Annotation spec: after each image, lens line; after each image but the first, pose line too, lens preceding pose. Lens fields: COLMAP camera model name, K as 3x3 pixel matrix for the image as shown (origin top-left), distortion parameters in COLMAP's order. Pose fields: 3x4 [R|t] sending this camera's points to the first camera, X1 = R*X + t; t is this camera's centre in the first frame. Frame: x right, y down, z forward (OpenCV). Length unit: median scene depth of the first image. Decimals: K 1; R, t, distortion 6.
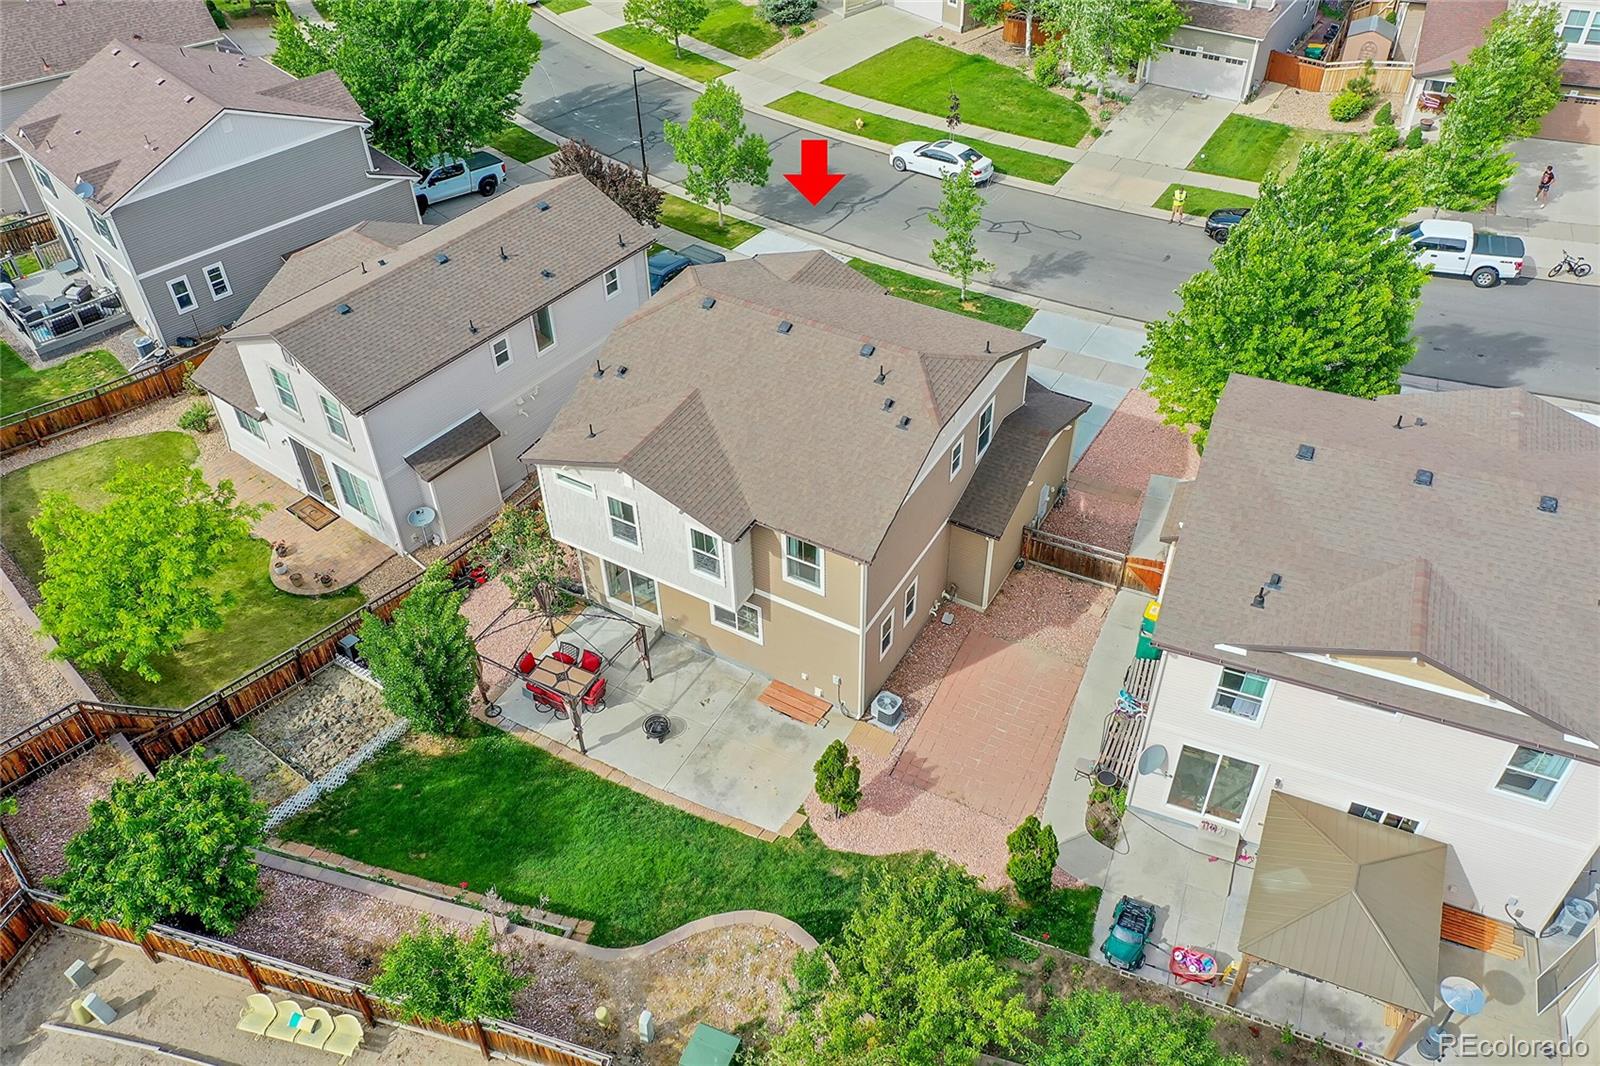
lens RADIAL K [[1258.3, 0, 800.0], [0, 1258.3, 533.0], [0, 0, 1]] dist [0.004253, -0.001504]
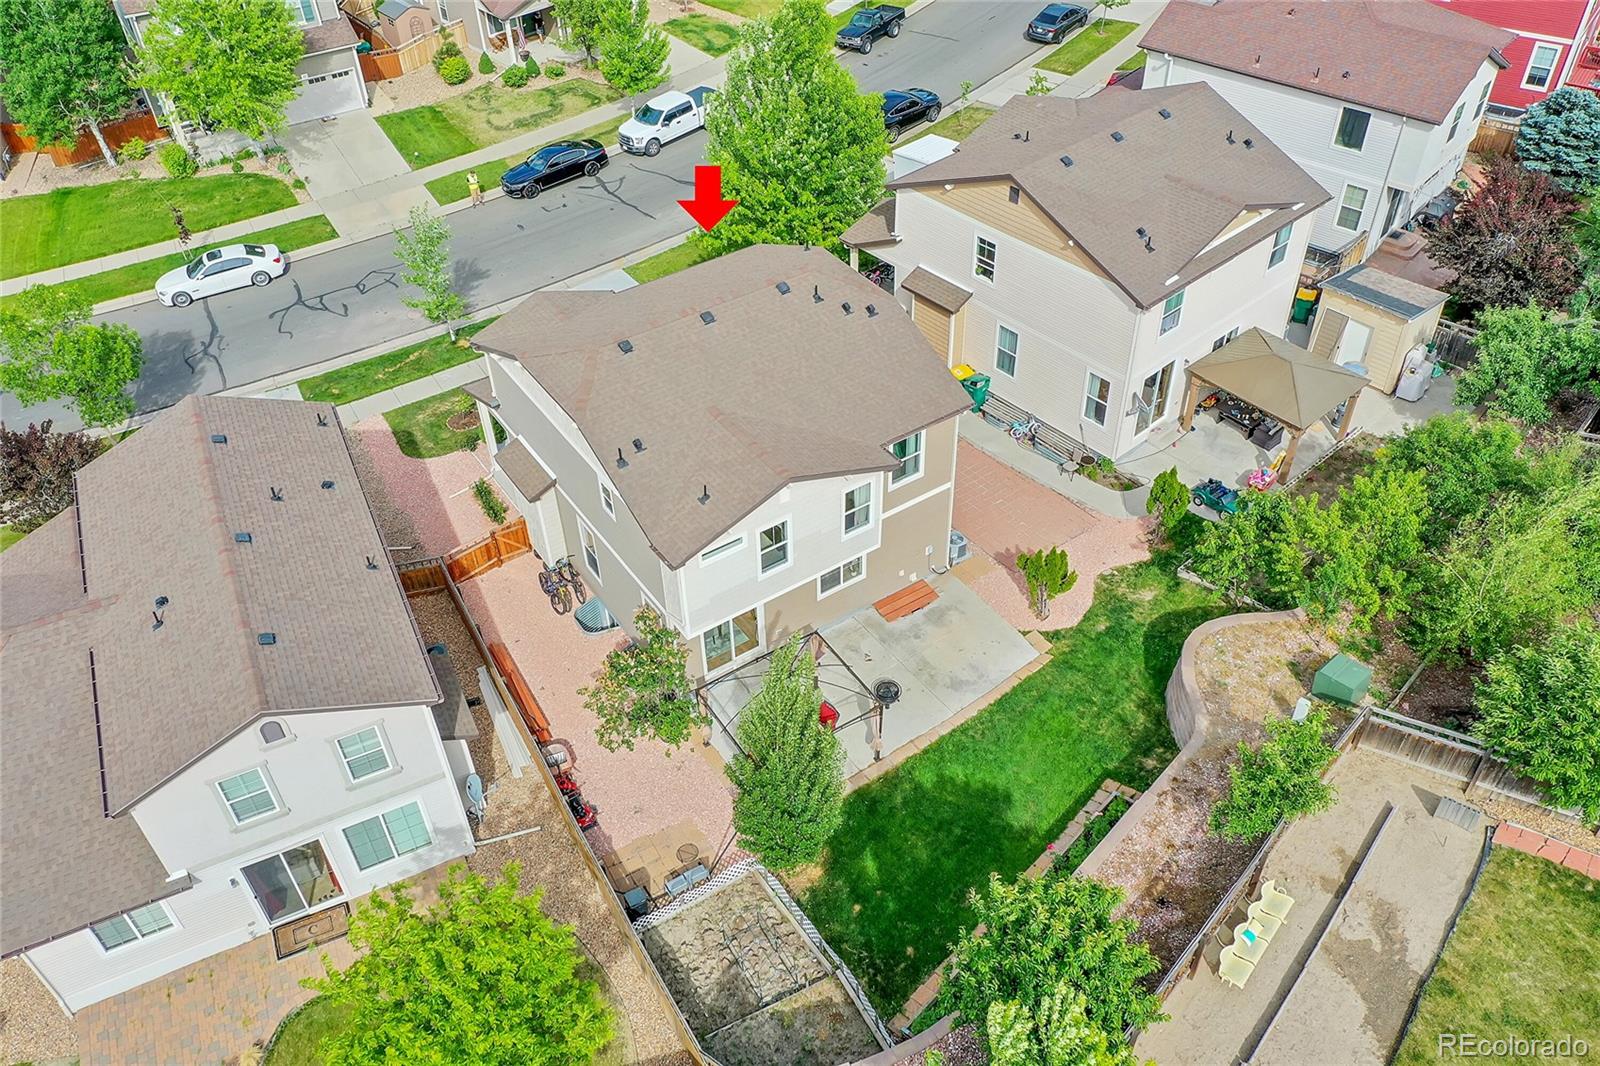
lens RADIAL K [[1258.3, 0, 800.0], [0, 1258.3, 533.0], [0, 0, 1]] dist [0.004253, -0.001504]
pose [[0.438165, -0.589335, 0.678745, -0.488844], [0.610717, 0.749228, 0.256284, -0.158128], [-0.659573, 0.302226, 0.688203, 0.200723]]
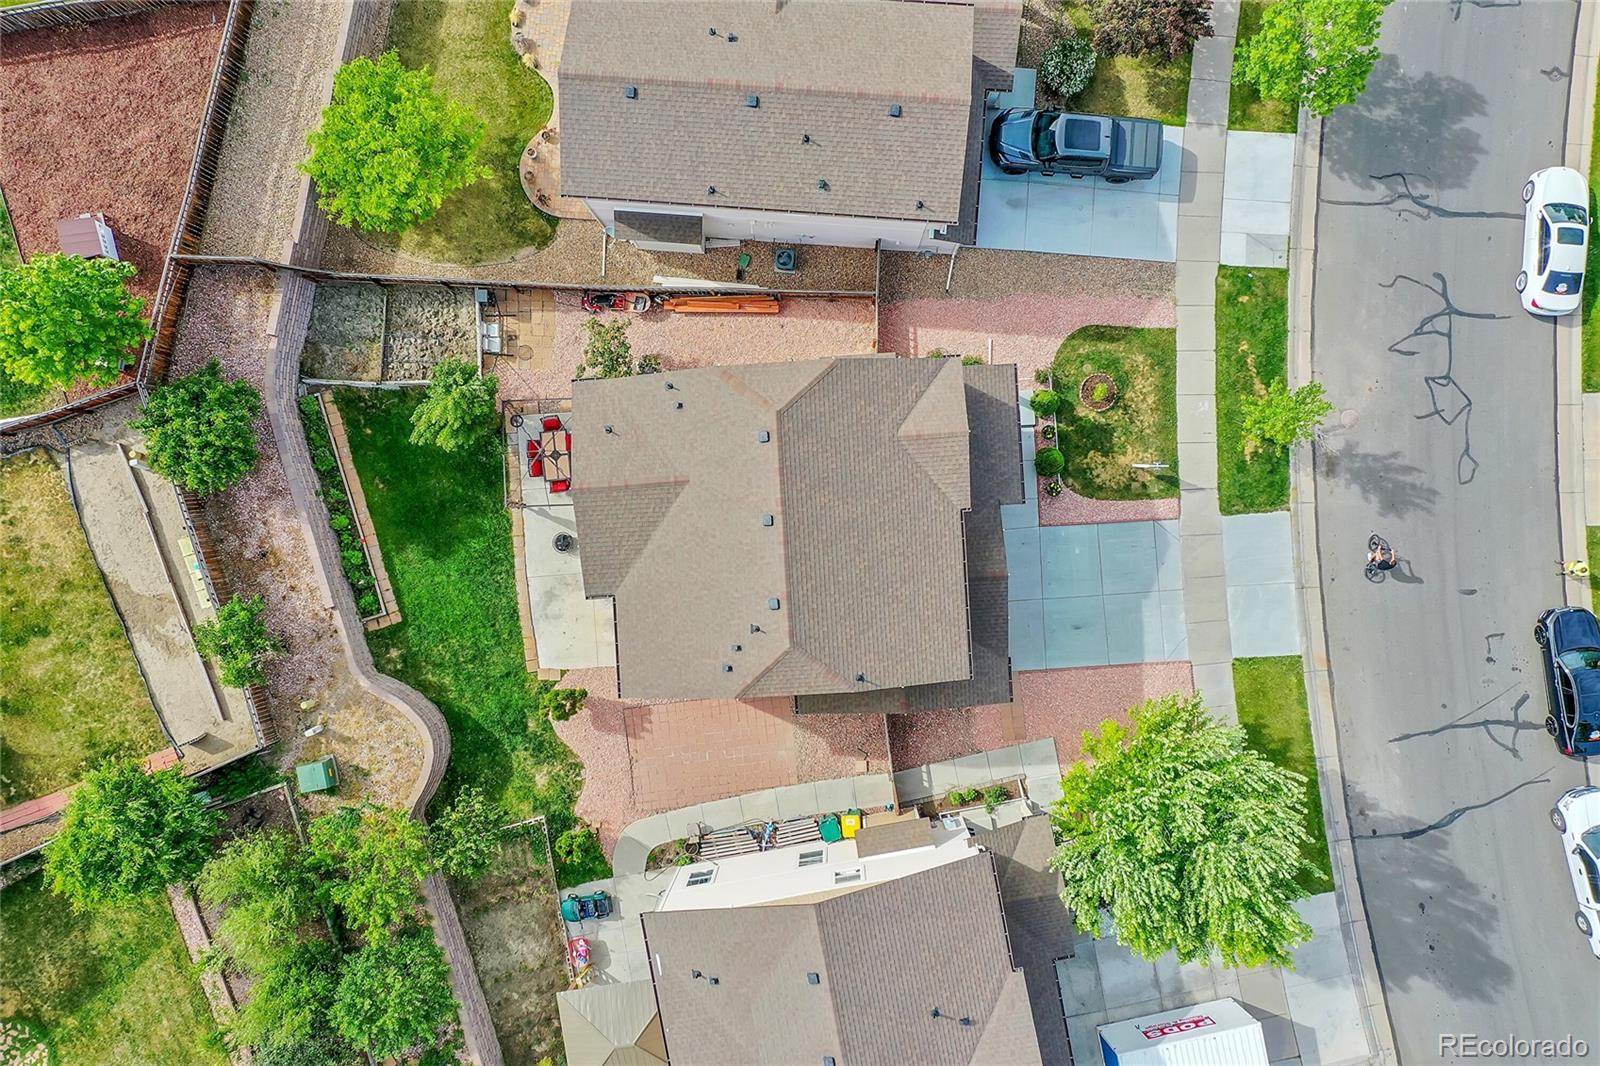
lens RADIAL K [[1258.3, 0, 800.0], [0, 1258.3, 533.0], [0, 0, 1]] dist [0.004253, -0.001504]
pose [[0.552651, 0.833272, 0.015339, -0.002642], [-0.544079, 0.346786, 0.764014, -0.651192], [0.631312, -0.430578, 0.645017, 0.194066]]
